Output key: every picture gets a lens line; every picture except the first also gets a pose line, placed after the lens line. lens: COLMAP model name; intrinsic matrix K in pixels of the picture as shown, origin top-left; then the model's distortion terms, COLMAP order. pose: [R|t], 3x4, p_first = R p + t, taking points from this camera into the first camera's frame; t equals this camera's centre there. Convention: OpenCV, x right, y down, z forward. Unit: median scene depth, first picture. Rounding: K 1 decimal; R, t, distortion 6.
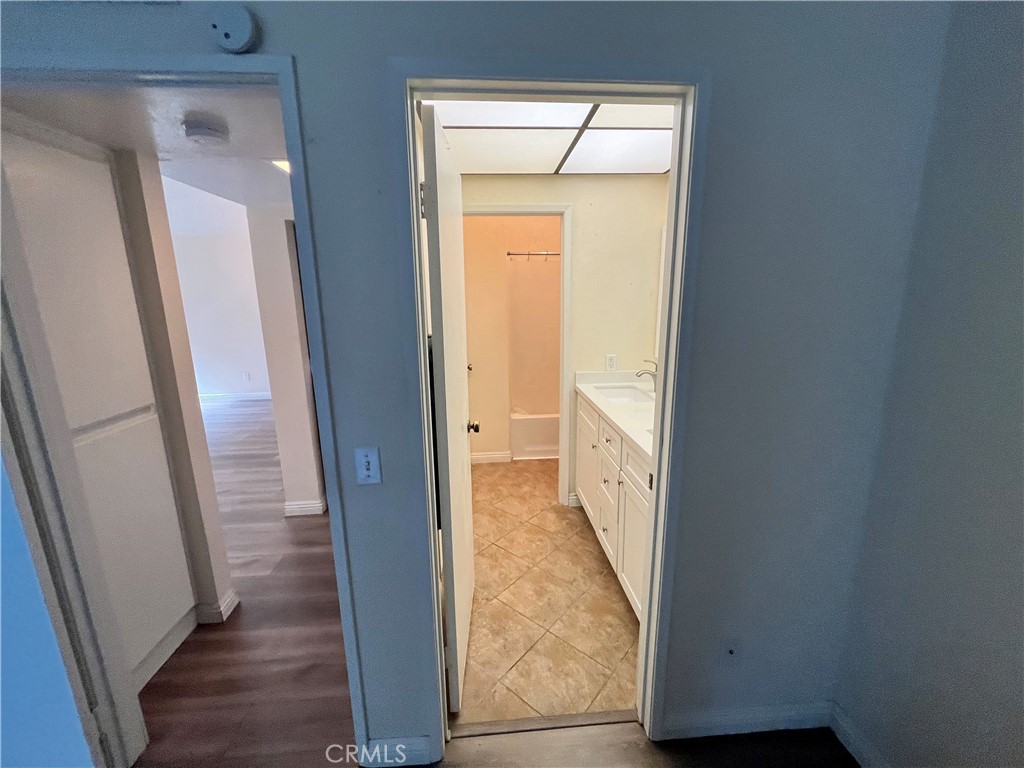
lens RADIAL K [[416.3, 0, 512.0], [0, 416.3, 384.0], [0, 0, 1]] dist [0.000340, 0.000063]
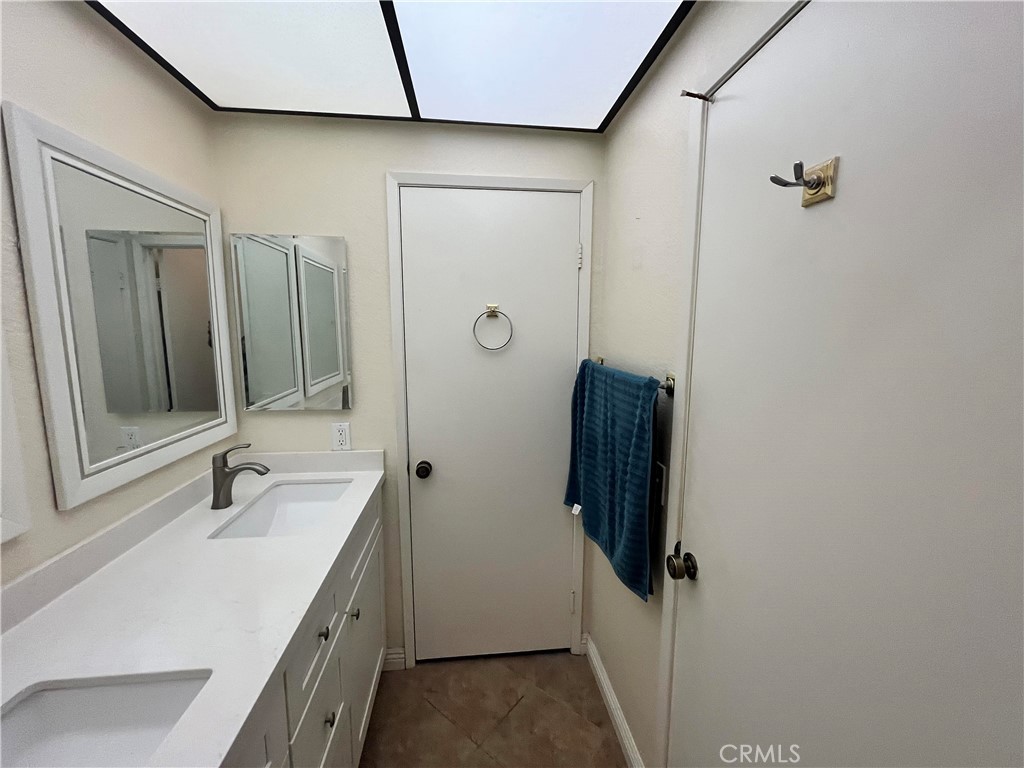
lens RADIAL K [[416.3, 0, 512.0], [0, 416.3, 384.0], [0, 0, 1]] dist [0.000340, 0.000063]
pose [[-0.999463, 0.015002, -0.029124, 0.023975], [0.003888, 0.937023, 0.349245, -0.202765], [0.032529, 0.348944, -0.936579, 0.966205]]
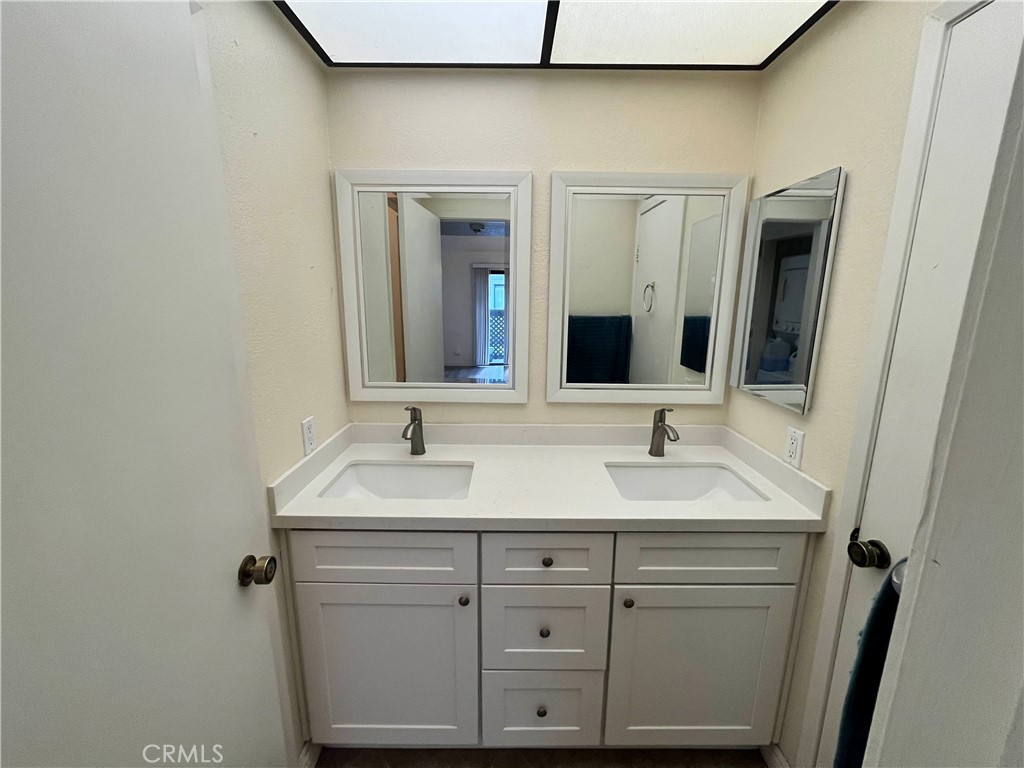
lens RADIAL K [[416.3, 0, 512.0], [0, 416.3, 384.0], [0, 0, 1]] dist [0.000340, 0.000063]
pose [[0.074911, -0.191764, 0.978578, -0.185027], [0.202693, 0.963777, 0.173347, -0.134420], [-0.976373, 0.185365, 0.111067, 0.678548]]
